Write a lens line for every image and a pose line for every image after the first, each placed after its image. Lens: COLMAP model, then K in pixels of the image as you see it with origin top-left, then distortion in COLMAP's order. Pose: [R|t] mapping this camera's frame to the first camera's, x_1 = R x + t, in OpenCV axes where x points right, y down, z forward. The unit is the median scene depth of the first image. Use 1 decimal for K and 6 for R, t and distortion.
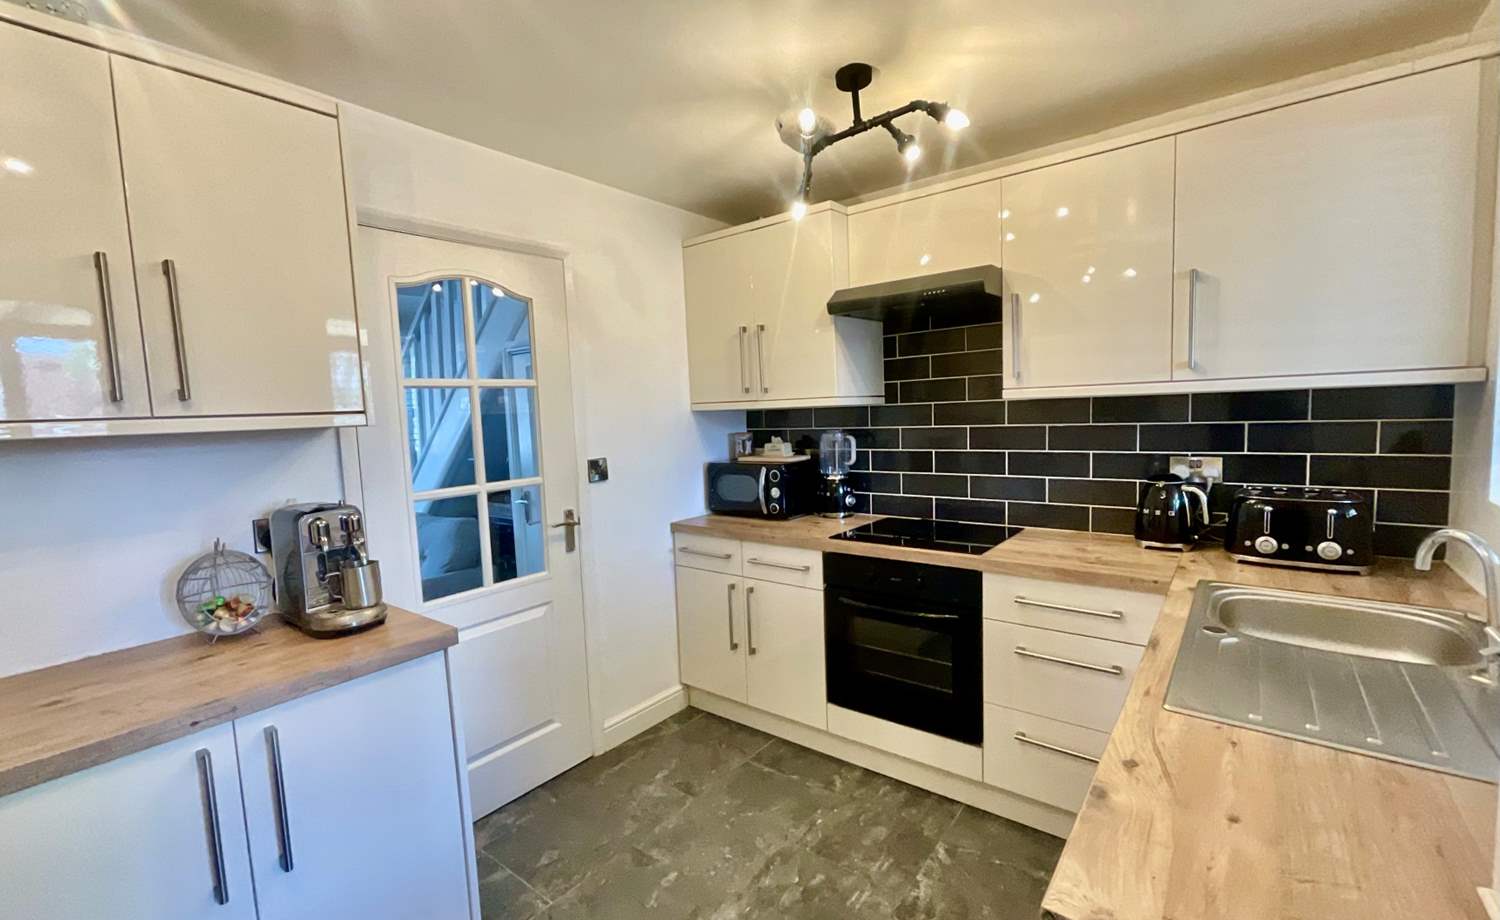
lens RADIAL K [[615.1, 0, 750.0], [0, 615.1, 460.0], [0, 0, 1]] dist [0.000752, 0.000358]
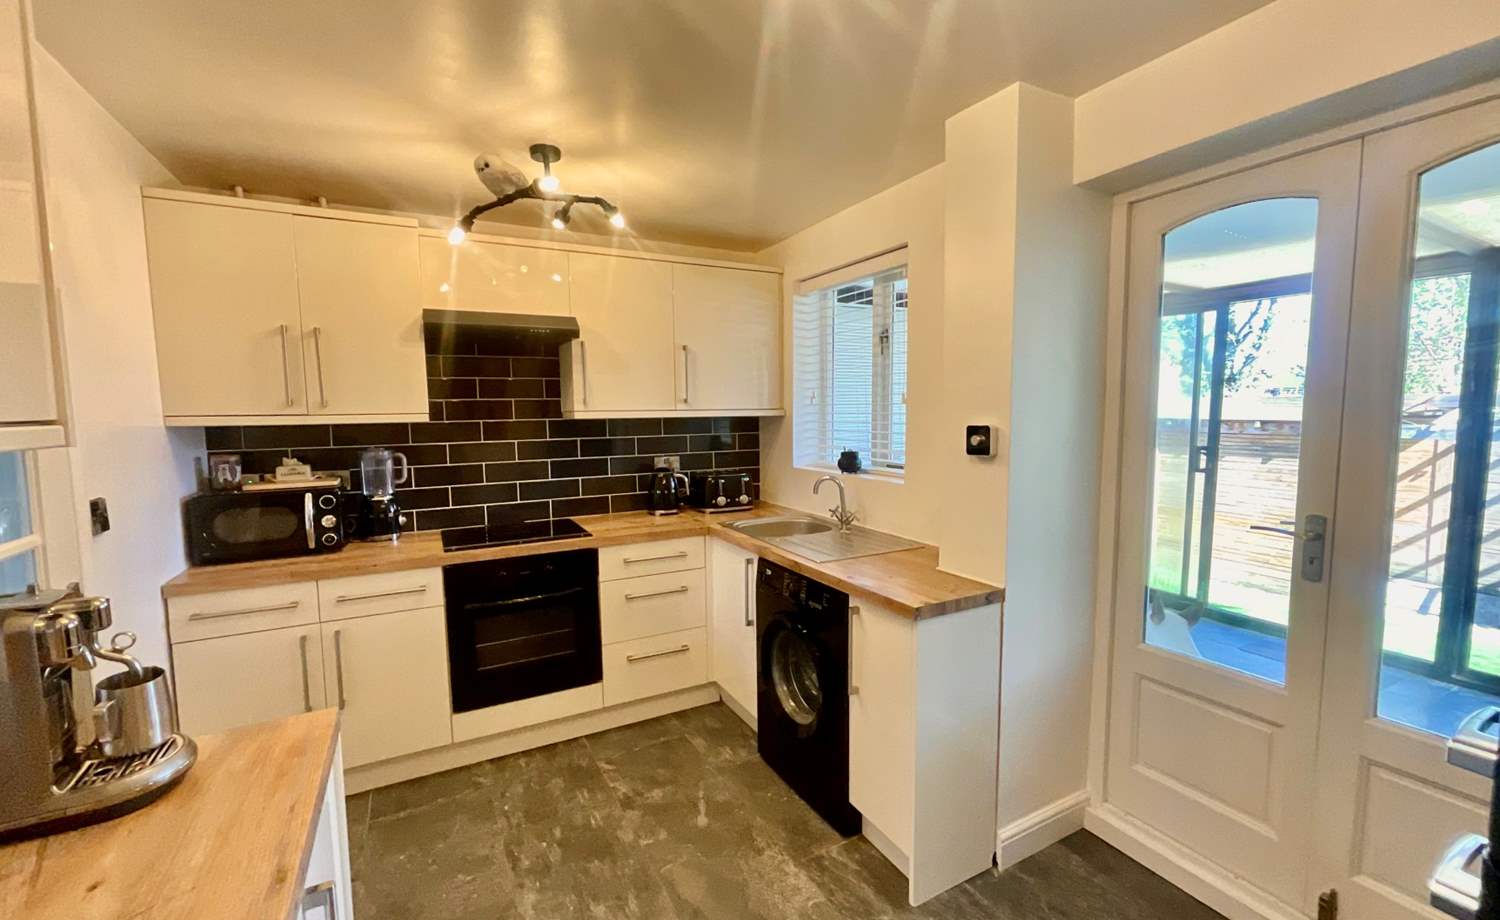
lens RADIAL K [[595.4, 0, 738.8], [0, 595.4, 458.2], [0, 0, 1]] dist [-0.023767, 0.000070]
pose [[0.422569, -0.039494, 0.905470, -0.503828], [0.071199, 0.997409, 0.010276, -0.003032], [-0.903530, 0.060126, 0.424287, 0.130526]]
